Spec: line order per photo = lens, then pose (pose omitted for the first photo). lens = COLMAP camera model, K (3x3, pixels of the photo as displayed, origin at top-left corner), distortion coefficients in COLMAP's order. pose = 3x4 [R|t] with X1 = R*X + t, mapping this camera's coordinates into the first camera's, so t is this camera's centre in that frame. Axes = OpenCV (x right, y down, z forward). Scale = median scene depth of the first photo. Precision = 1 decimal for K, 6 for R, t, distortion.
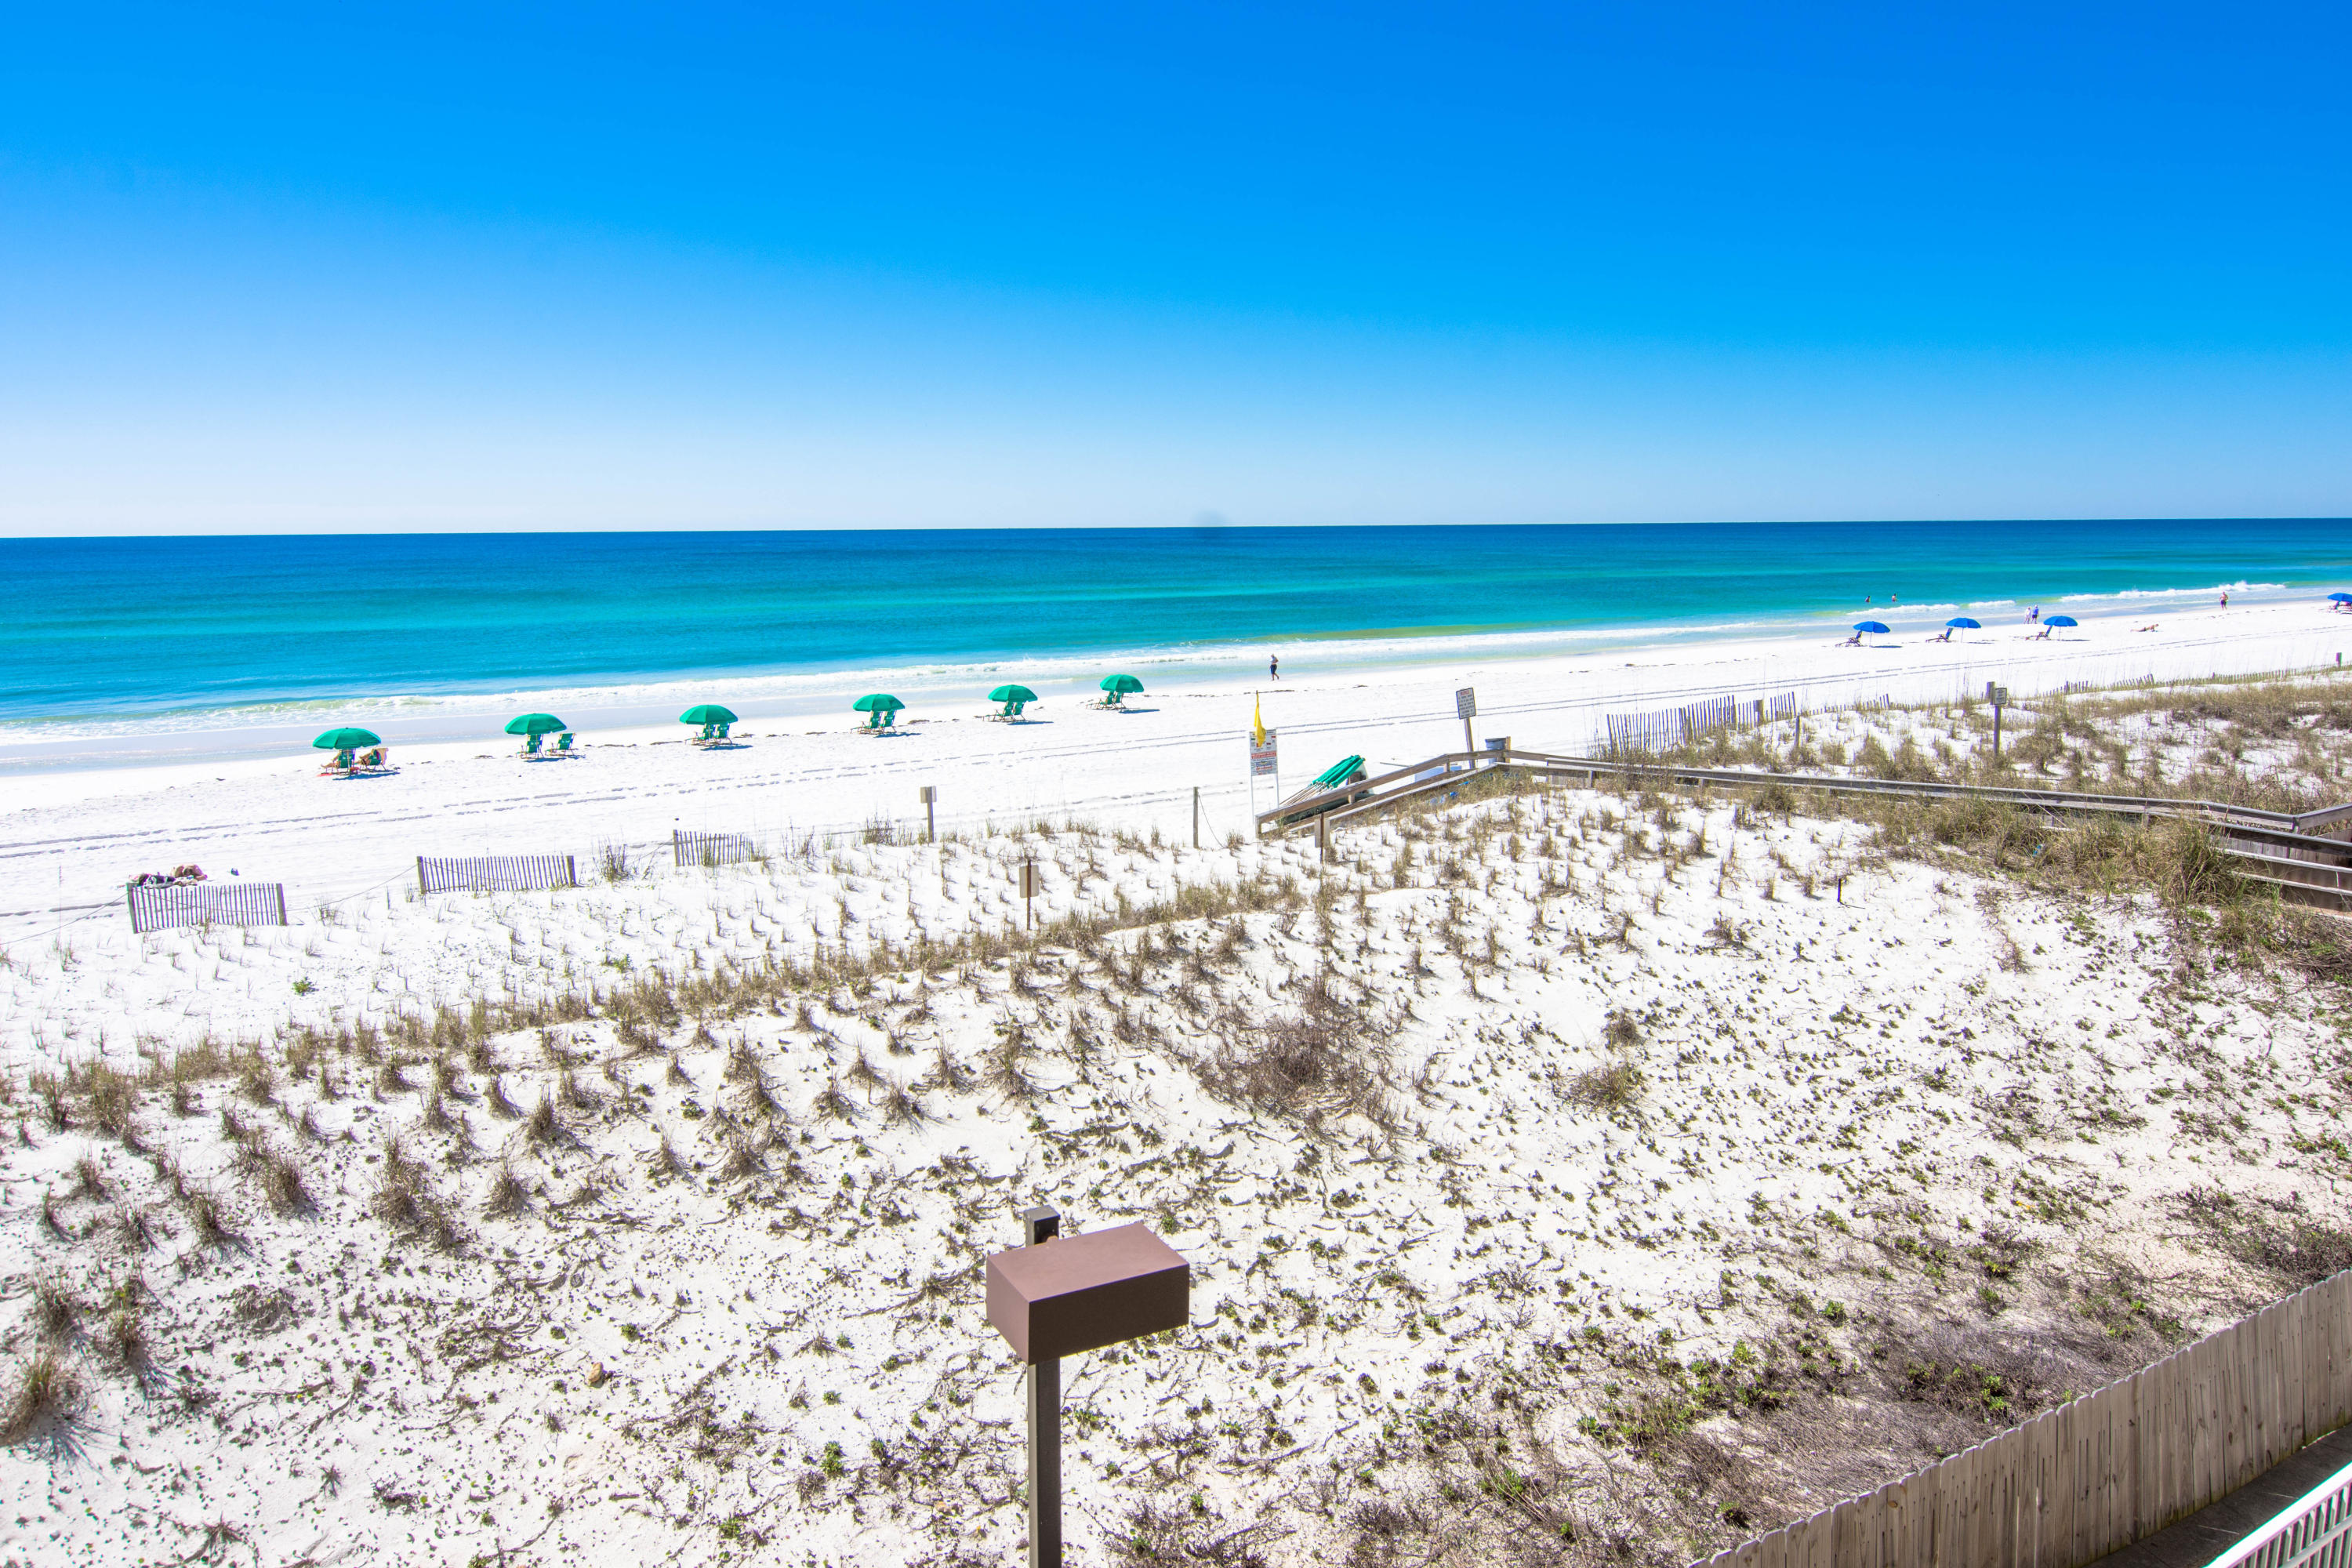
lens RADIAL K [[1575.7, 0, 1199.6], [0, 1575.7, 785.2], [0, 0, 1]] dist [0.012665, -0.020780]
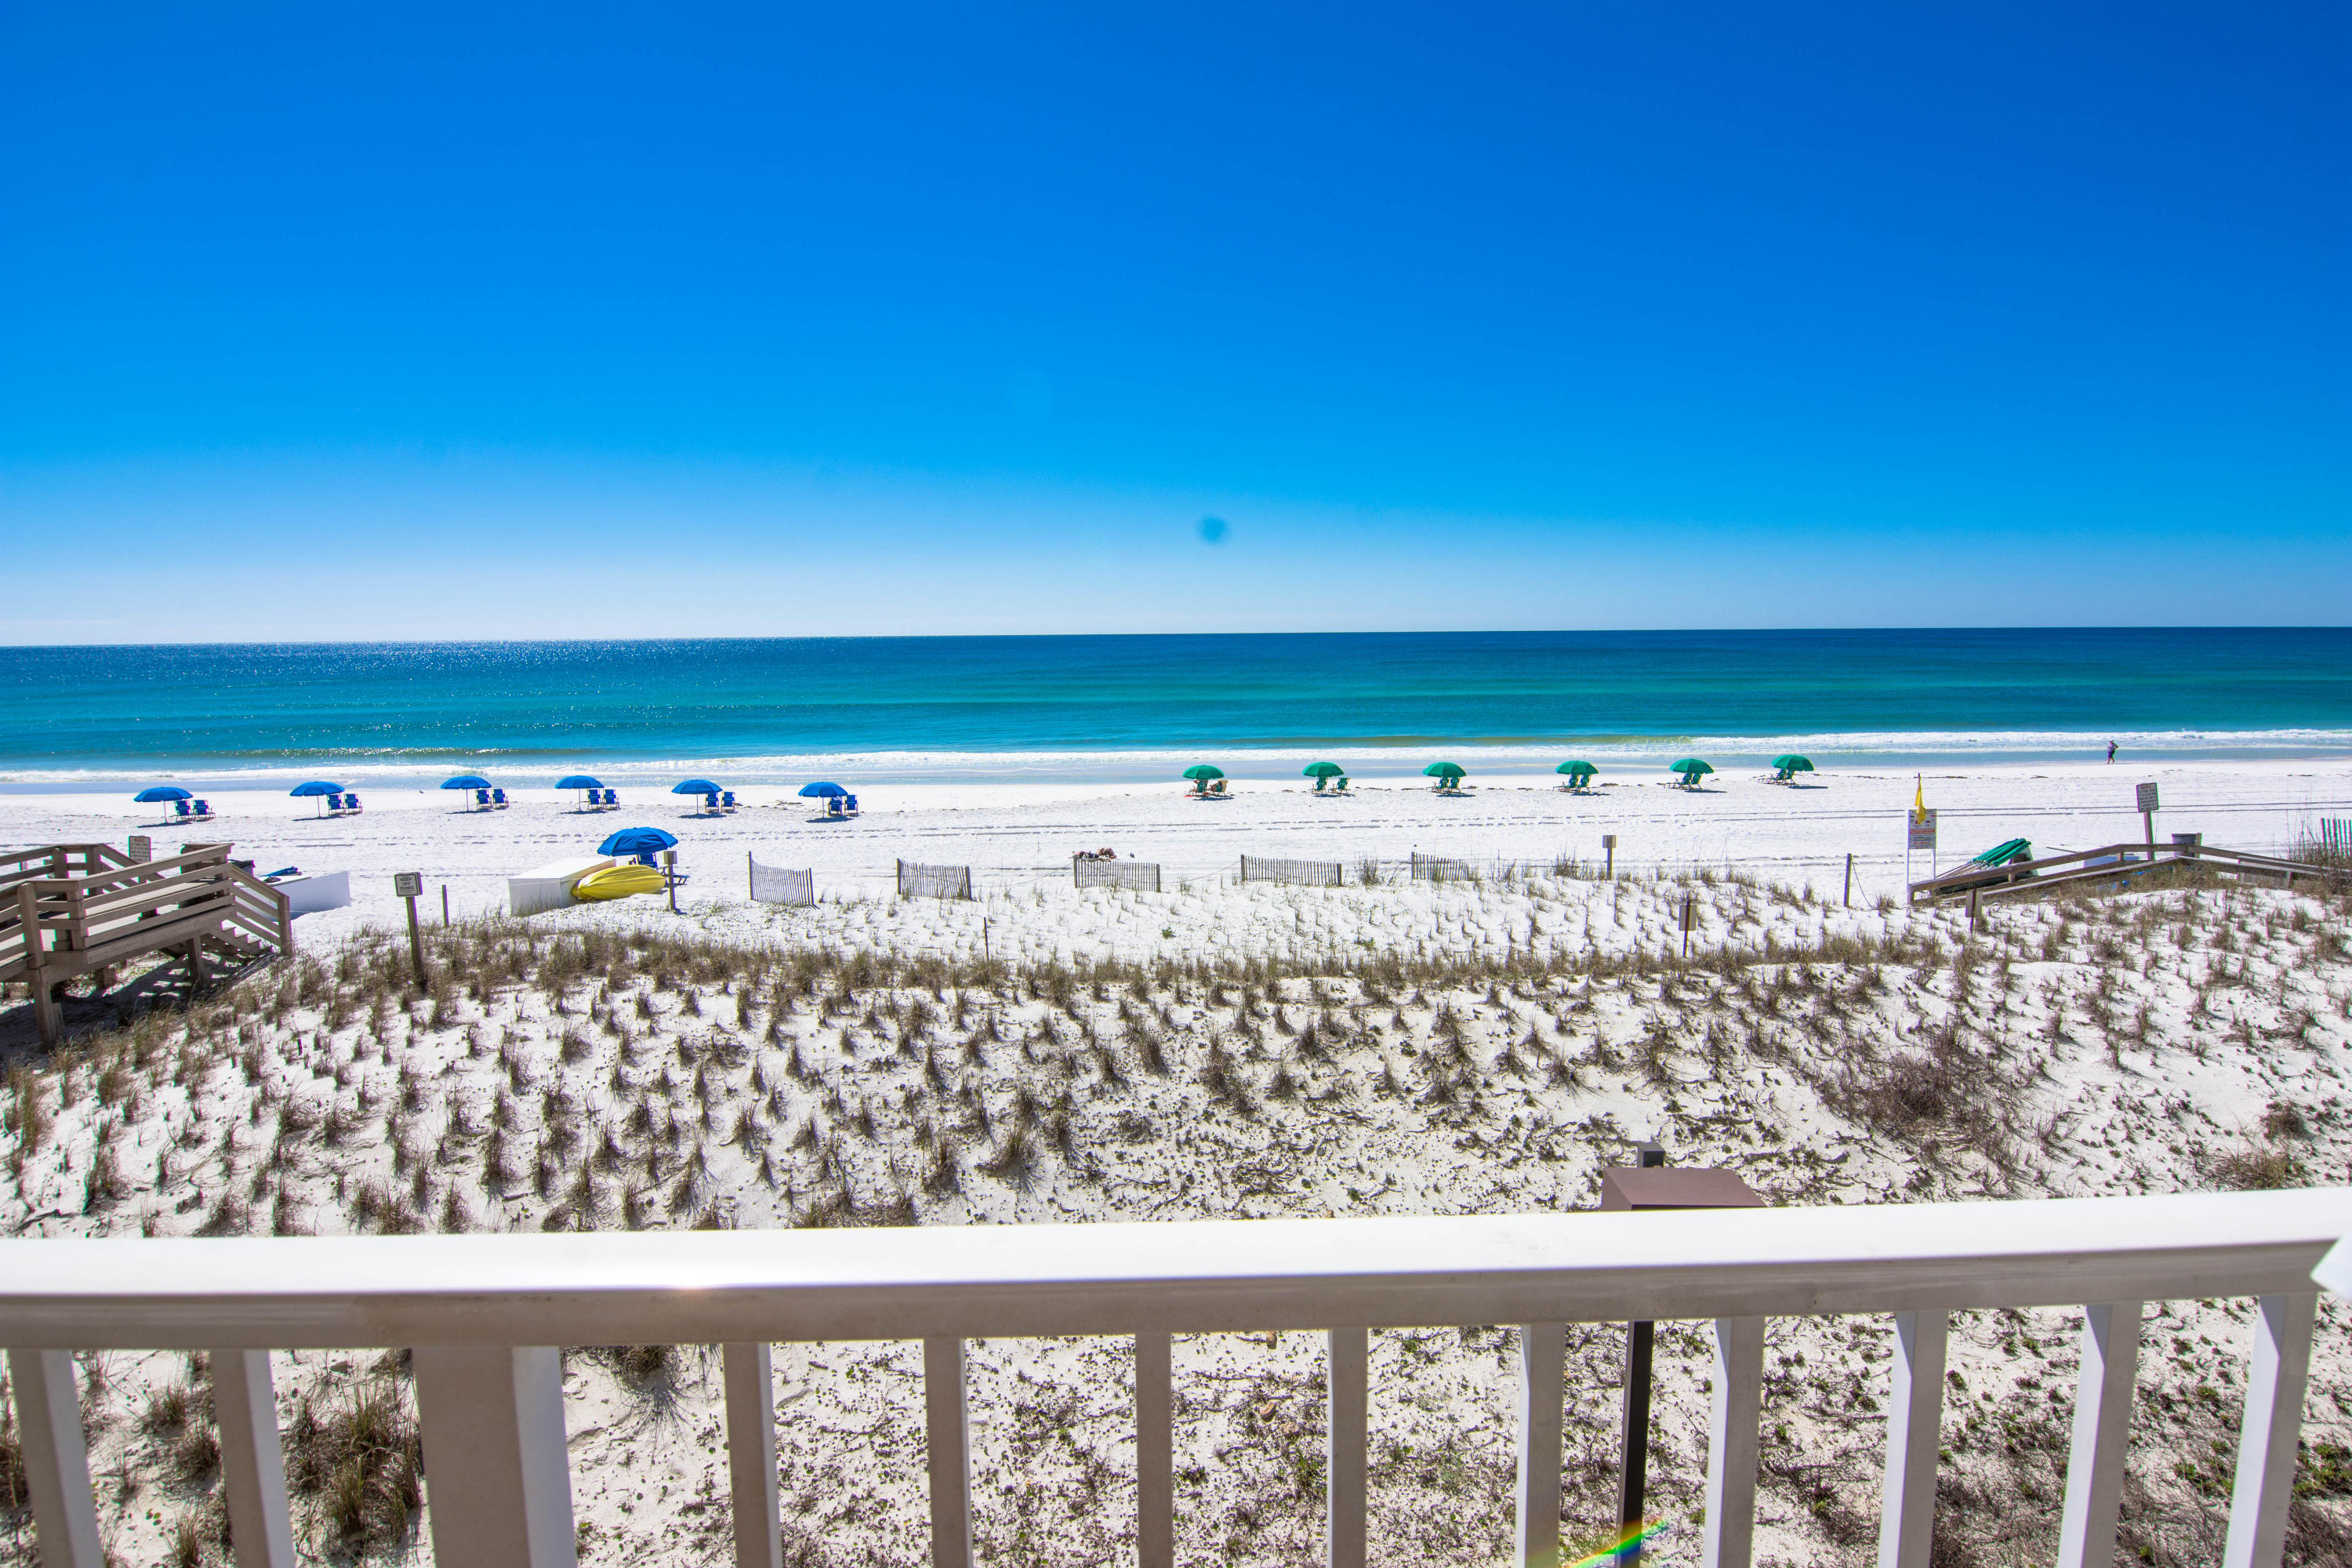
lens RADIAL K [[1240.4, 0, 1197.5], [0, 1240.4, 791.8], [0, 0, 1]] dist [0.007260, -0.020897]
pose [[0.876499, 0.063036, -0.477258, 0.021824], [-0.077956, 0.996890, -0.011500, 0.008118], [0.475049, 0.047285, 0.878688, -0.052948]]
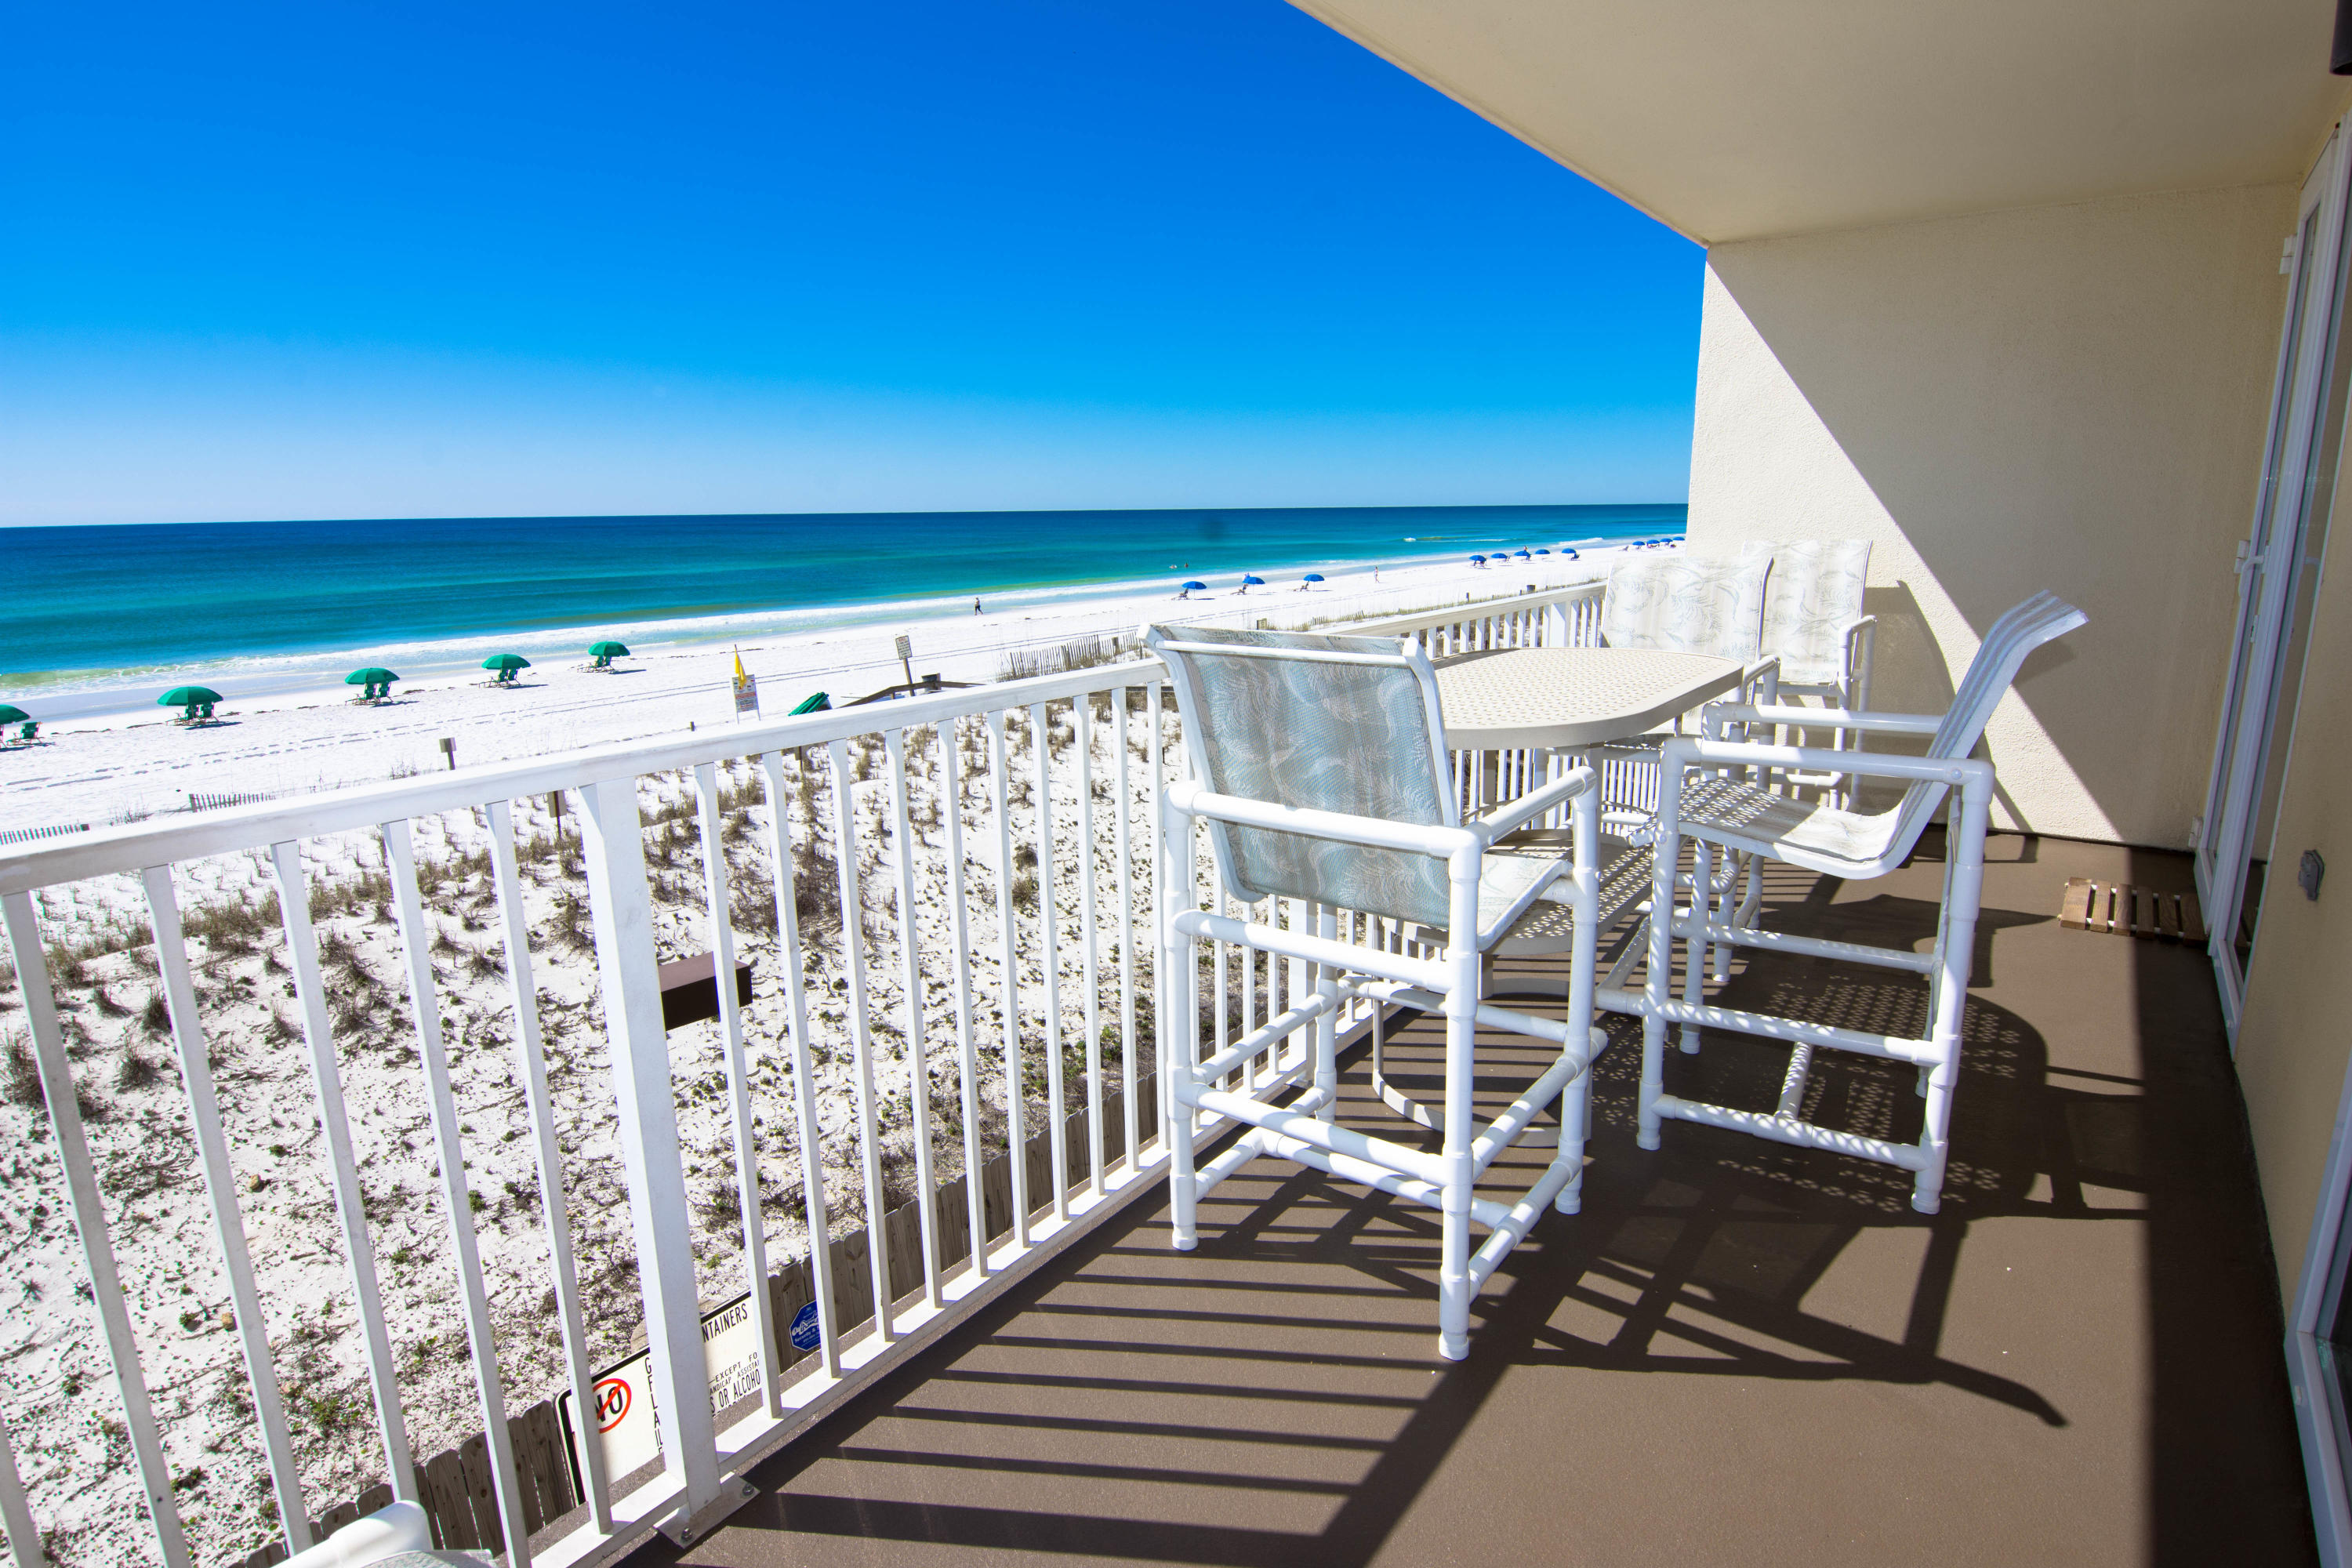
lens RADIAL K [[1240.4, 0, 1197.5], [0, 1240.4, 791.8], [0, 0, 1]] dist [0.007260, -0.020897]
pose [[0.921531, -0.088816, 0.378011, -0.022897], [0.066908, 0.995249, 0.070729, 0.030327], [-0.382497, -0.039887, 0.923095, -0.164952]]
